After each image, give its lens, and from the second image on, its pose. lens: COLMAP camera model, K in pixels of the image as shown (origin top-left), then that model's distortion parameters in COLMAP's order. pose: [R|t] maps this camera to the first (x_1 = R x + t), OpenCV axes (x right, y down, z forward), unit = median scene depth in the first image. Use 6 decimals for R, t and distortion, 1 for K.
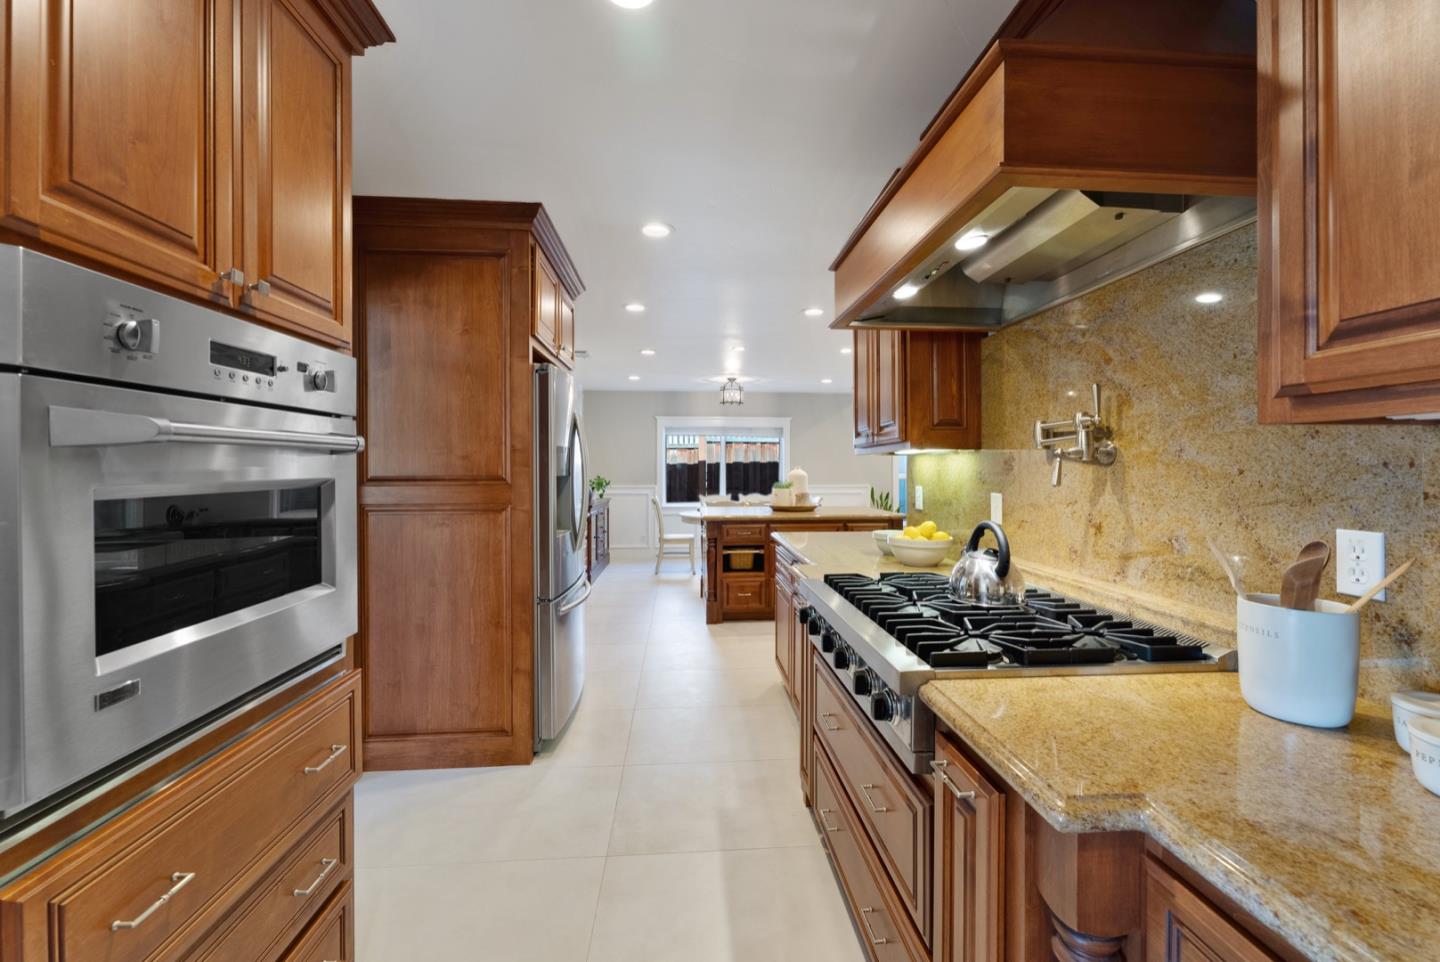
lens RADIAL K [[590.3, 0, 719.5], [0, 590.3, 473.4], [0, 0, 1]] dist [-0.010519, -0.000704]
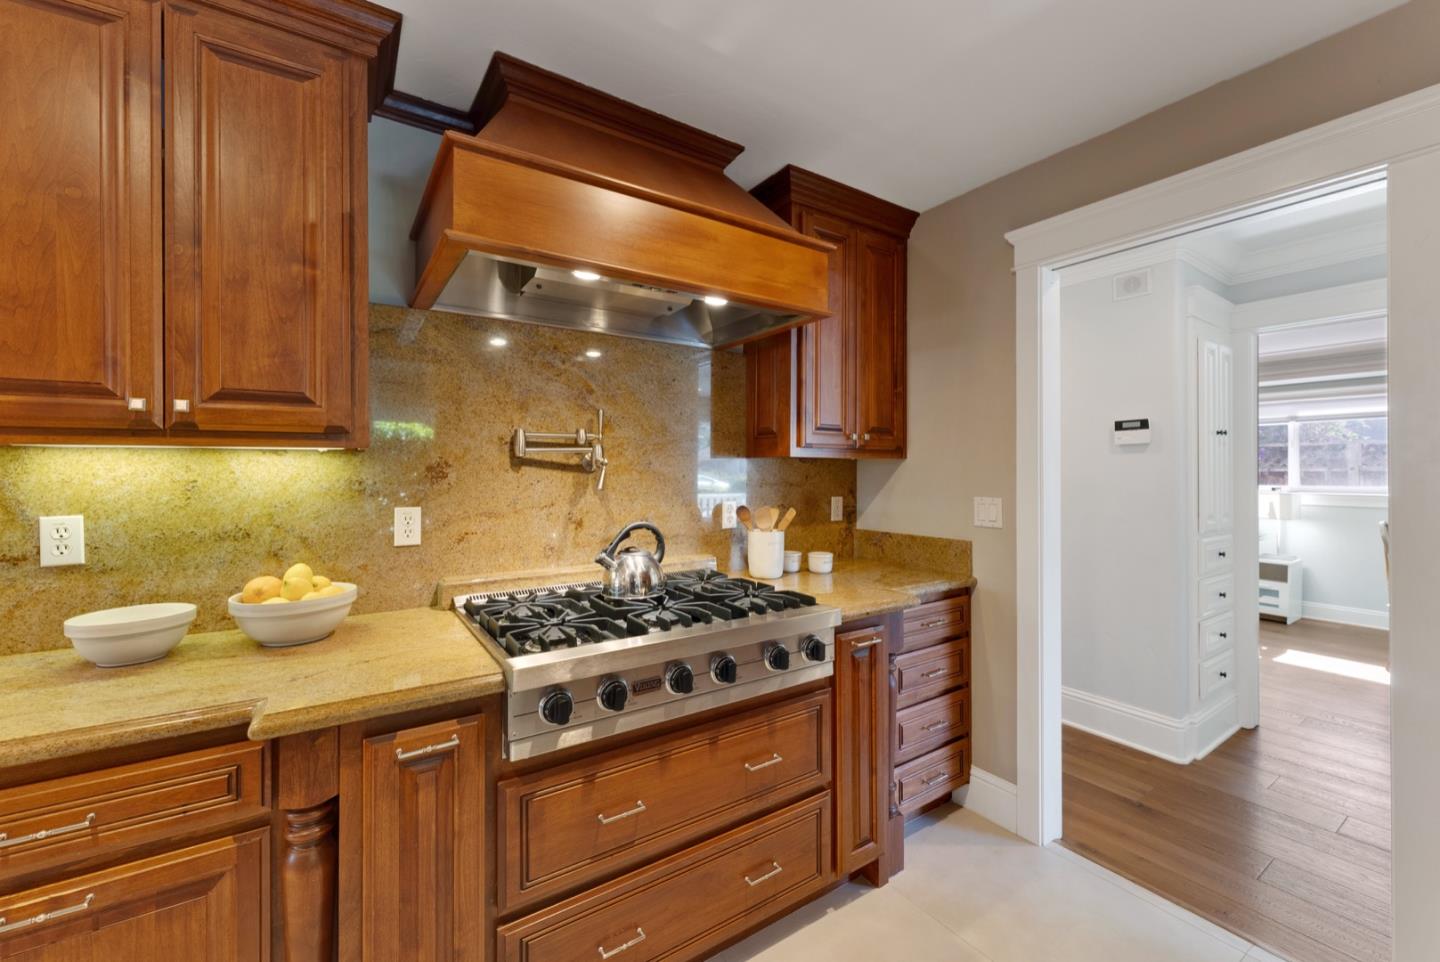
lens RADIAL K [[590.3, 0, 719.2], [0, 590.3, 475.7], [0, 0, 1]] dist [-0.010519, -0.000704]
pose [[-0.500760, 0.000651, 0.865586, -0.614320], [0.011431, 0.999917, 0.005862, -0.011805], [-0.865510, 0.012830, -0.500726, 1.448011]]
